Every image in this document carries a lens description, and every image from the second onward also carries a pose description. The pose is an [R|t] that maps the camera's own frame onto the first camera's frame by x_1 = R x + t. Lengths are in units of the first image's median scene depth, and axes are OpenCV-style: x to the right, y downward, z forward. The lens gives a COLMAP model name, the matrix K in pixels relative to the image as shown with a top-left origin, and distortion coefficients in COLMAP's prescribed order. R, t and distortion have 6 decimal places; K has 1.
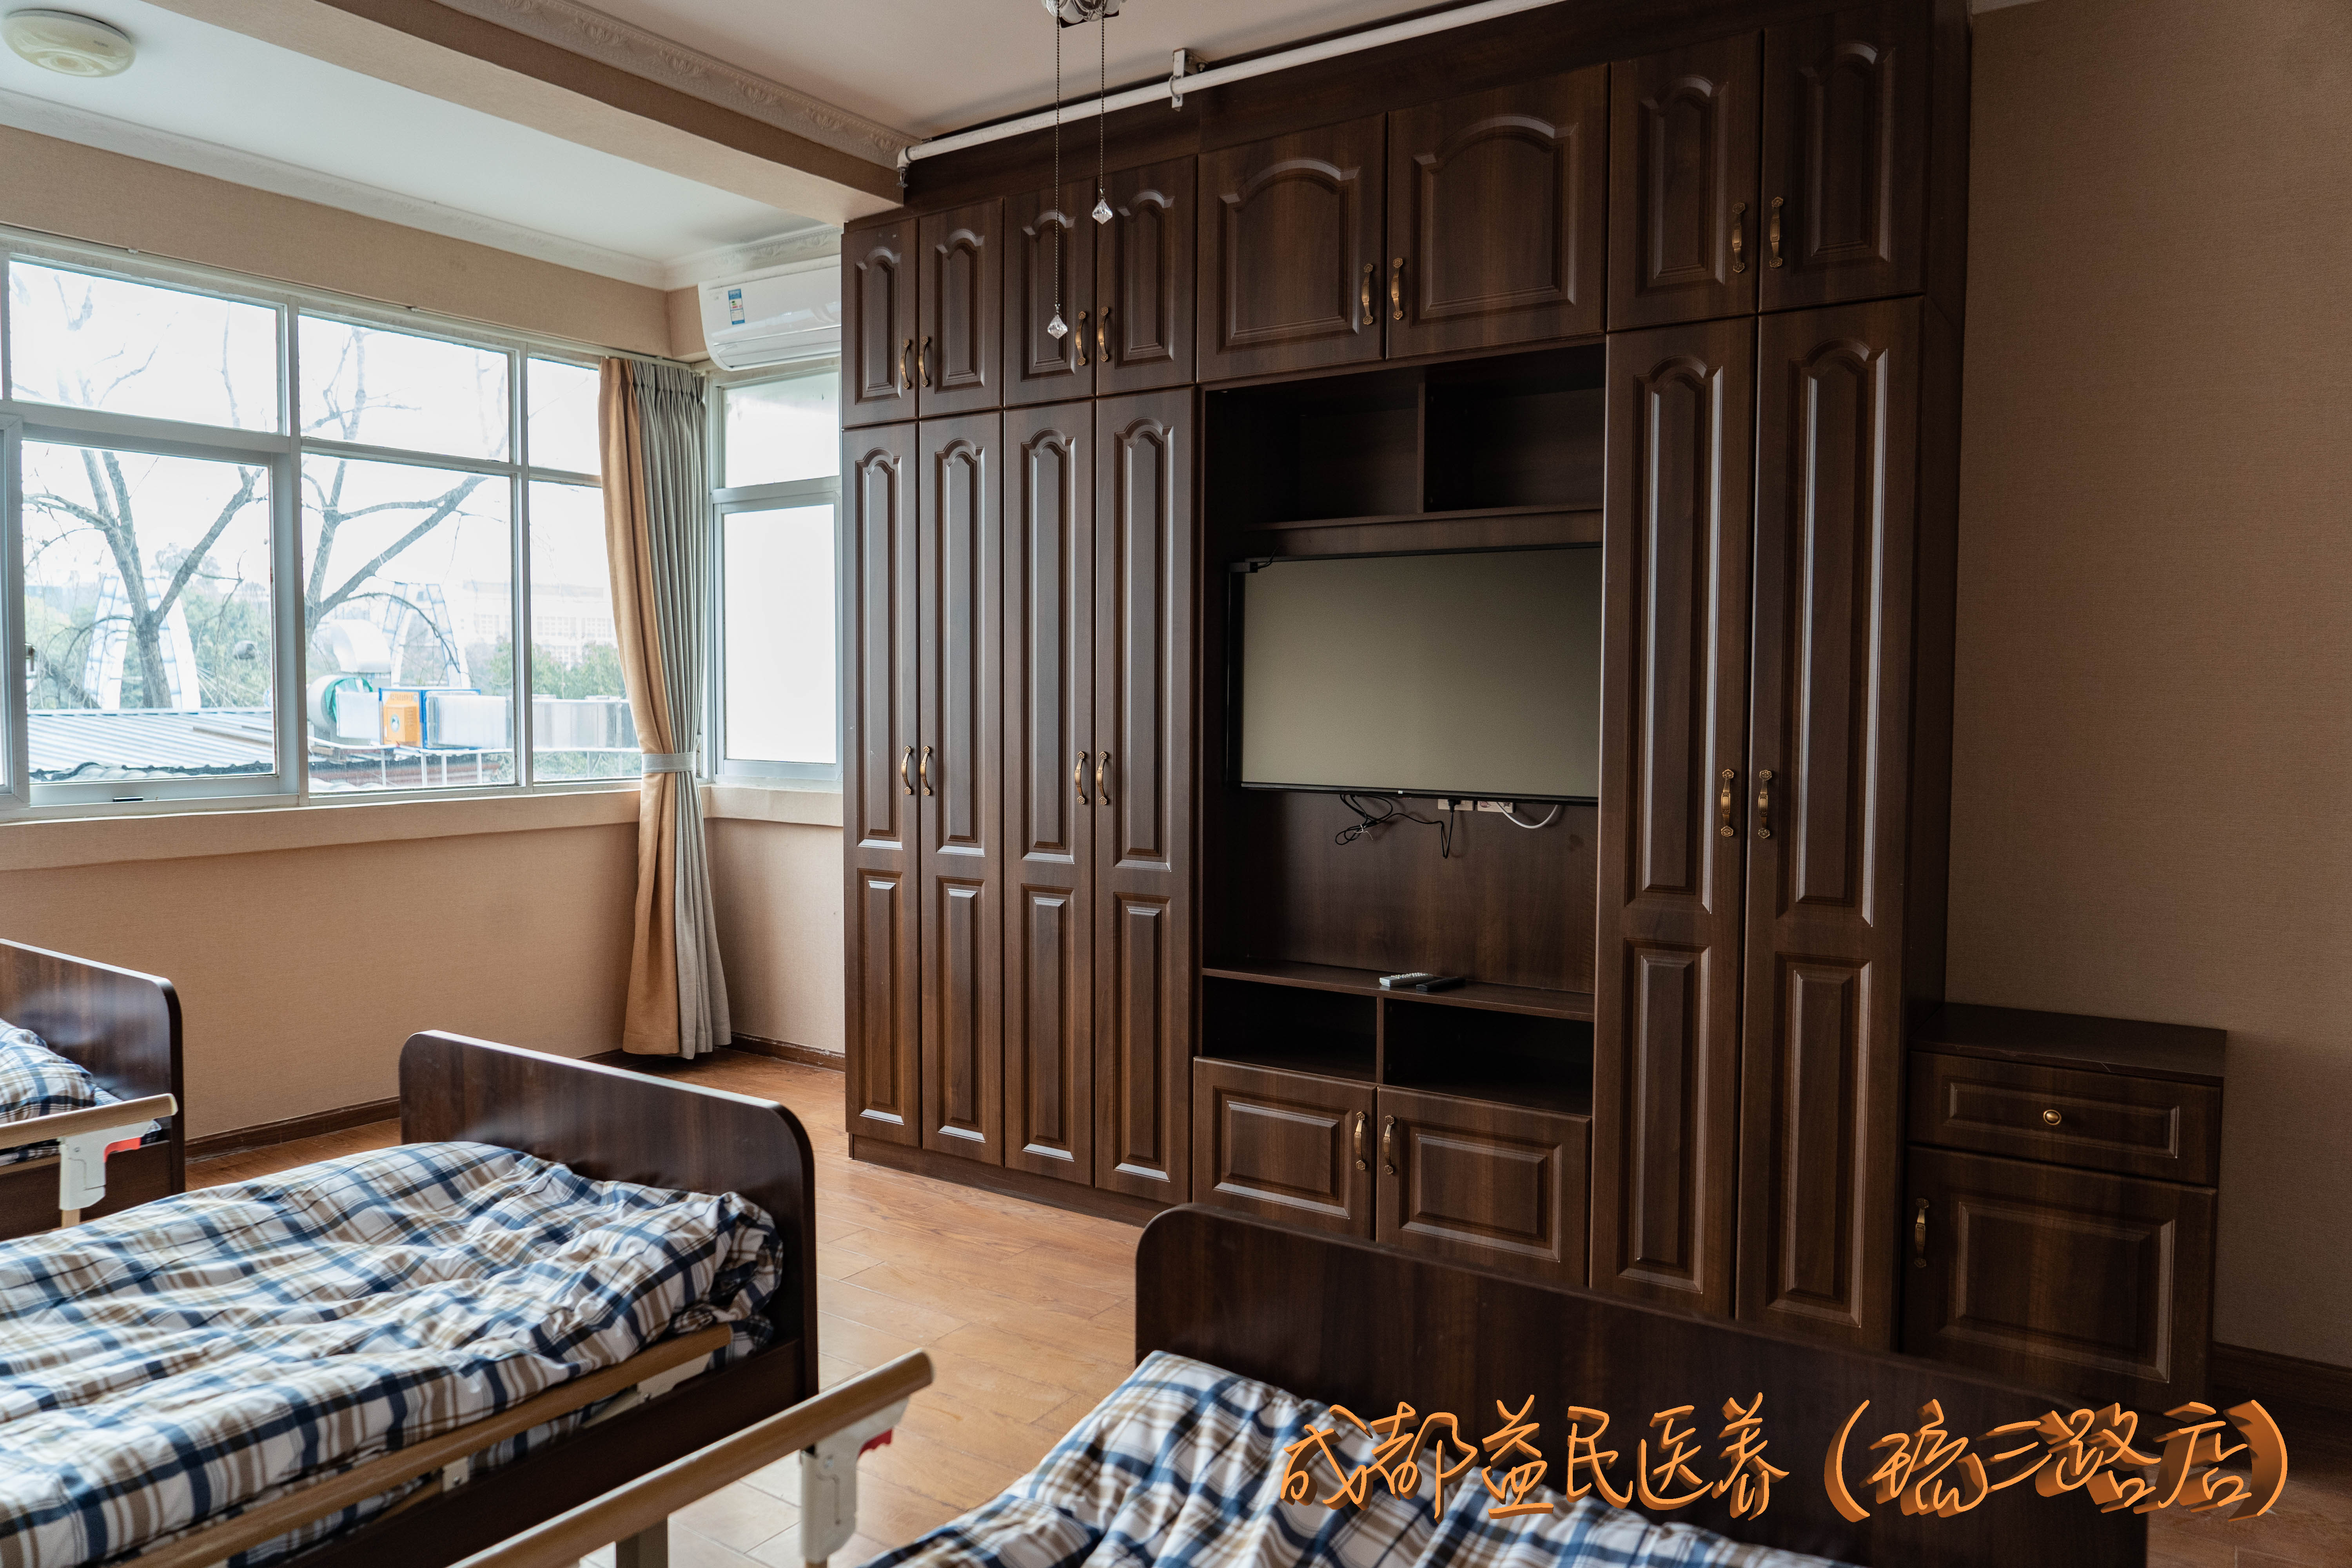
lens RADIAL K [[1625.4, 0, 1176.7], [0, 1625.4, 690.6], [0, 0, 1]] dist [0.003894, 0.002877]
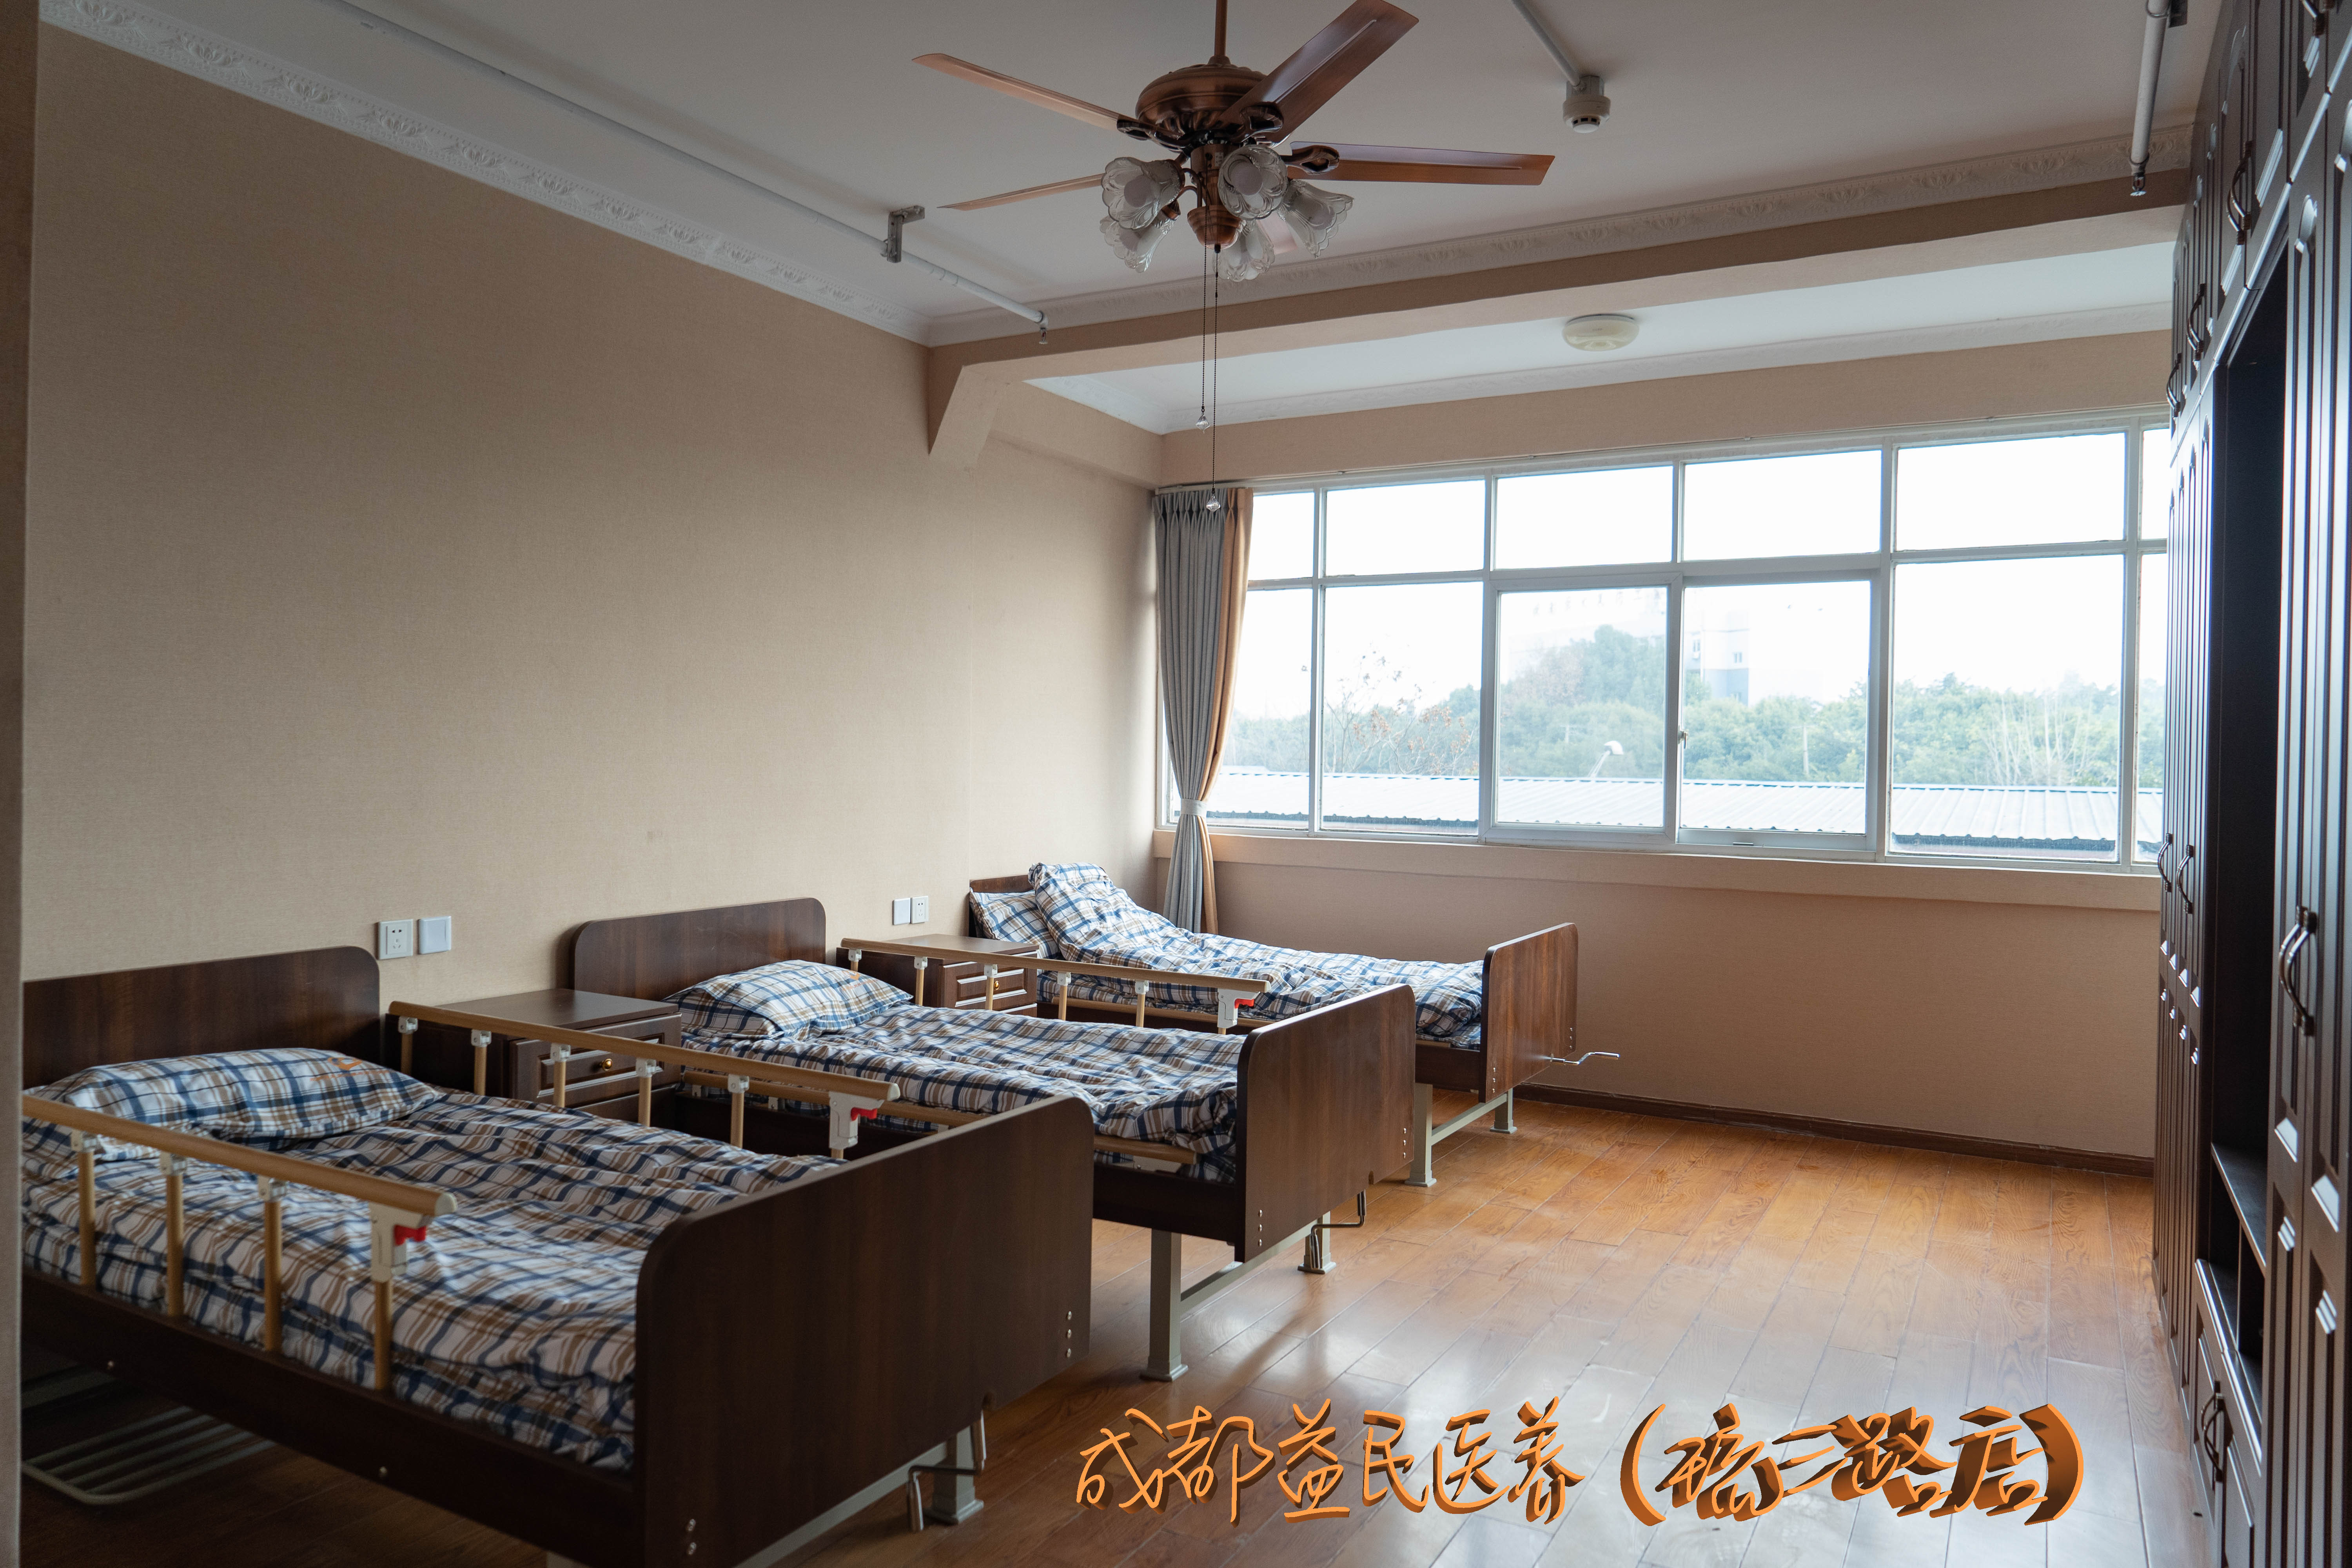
lens RADIAL K [[1565.3, 0, 1176.0], [0, 1565.3, 784.0], [0, 0, 1]] dist [0.000048, 0.000087]
pose [[0.088947, 0.016069, -0.995907, 0.601022], [-0.017144, 0.999746, 0.014600, 0.006216], [0.995889, 0.015776, 0.089200, 0.414754]]
